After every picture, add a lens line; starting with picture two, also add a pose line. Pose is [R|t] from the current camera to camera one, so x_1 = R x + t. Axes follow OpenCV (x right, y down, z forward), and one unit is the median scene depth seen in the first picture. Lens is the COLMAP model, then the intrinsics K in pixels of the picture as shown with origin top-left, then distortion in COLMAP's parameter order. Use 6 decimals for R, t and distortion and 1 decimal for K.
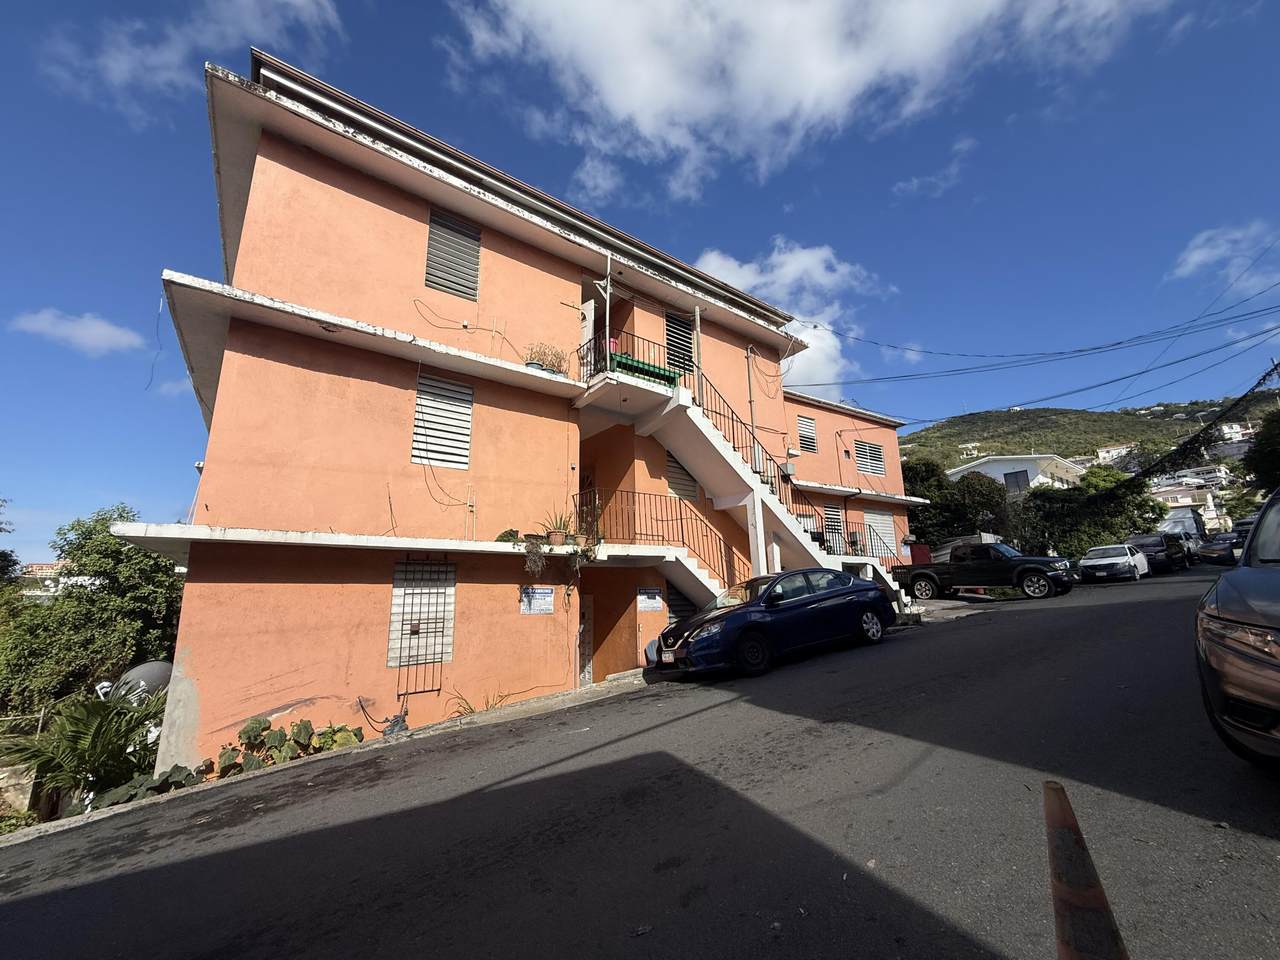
lens RADIAL K [[505.0, 0, 636.6], [0, 505.0, 481.2], [0, 0, 1]] dist [-0.002188, 0.000555]
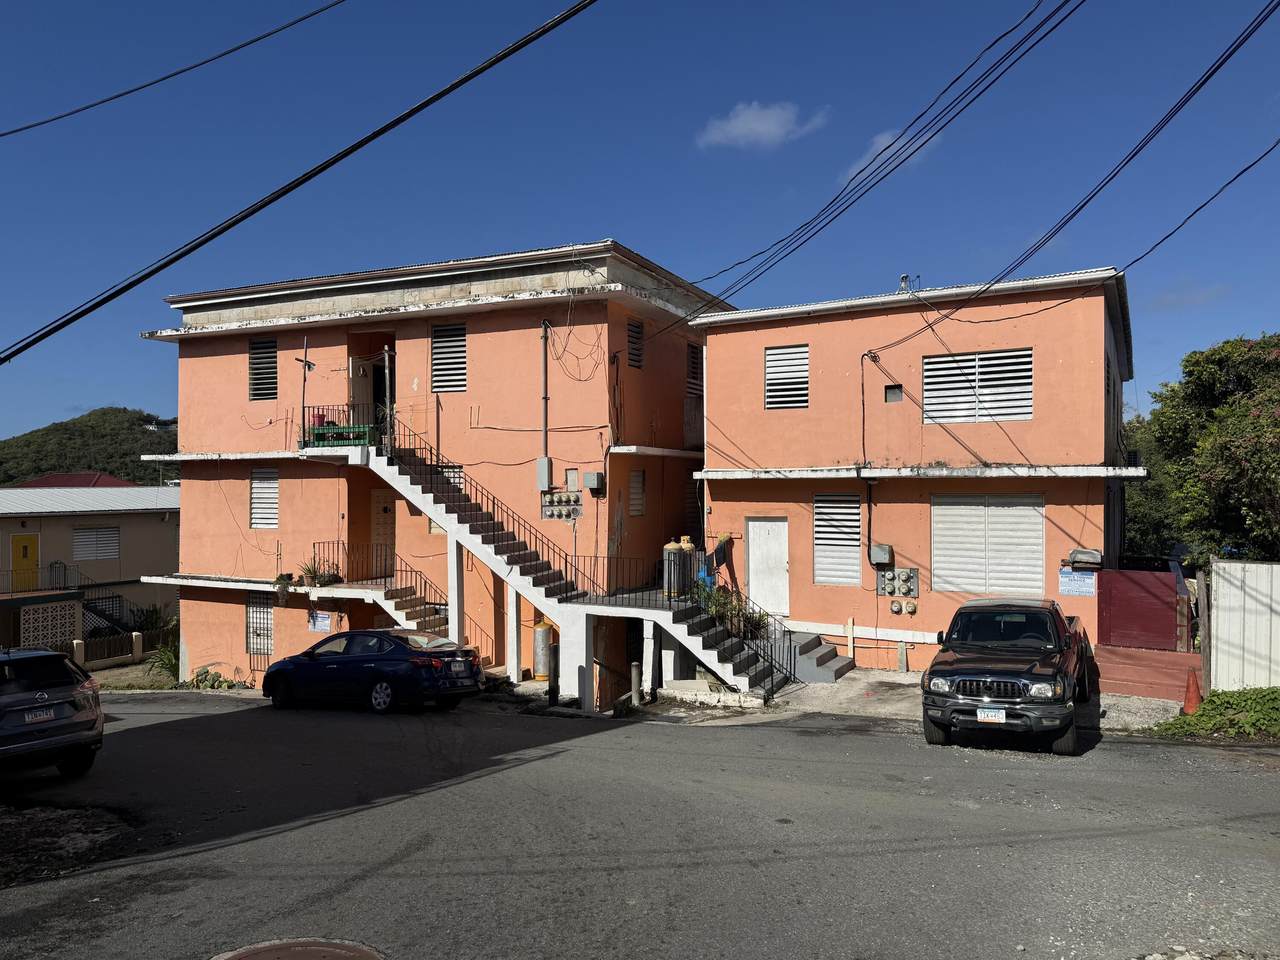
lens RADIAL K [[899.4, 0, 634.0], [0, 899.4, 477.8], [0, 0, 1]] dist [-0.000362, 0.000287]
pose [[0.470373, 0.008234, -0.882429, 2.177992], [0.185288, 0.976745, 0.107880, -0.228682], [0.862797, -0.214247, 0.457909, 0.672625]]
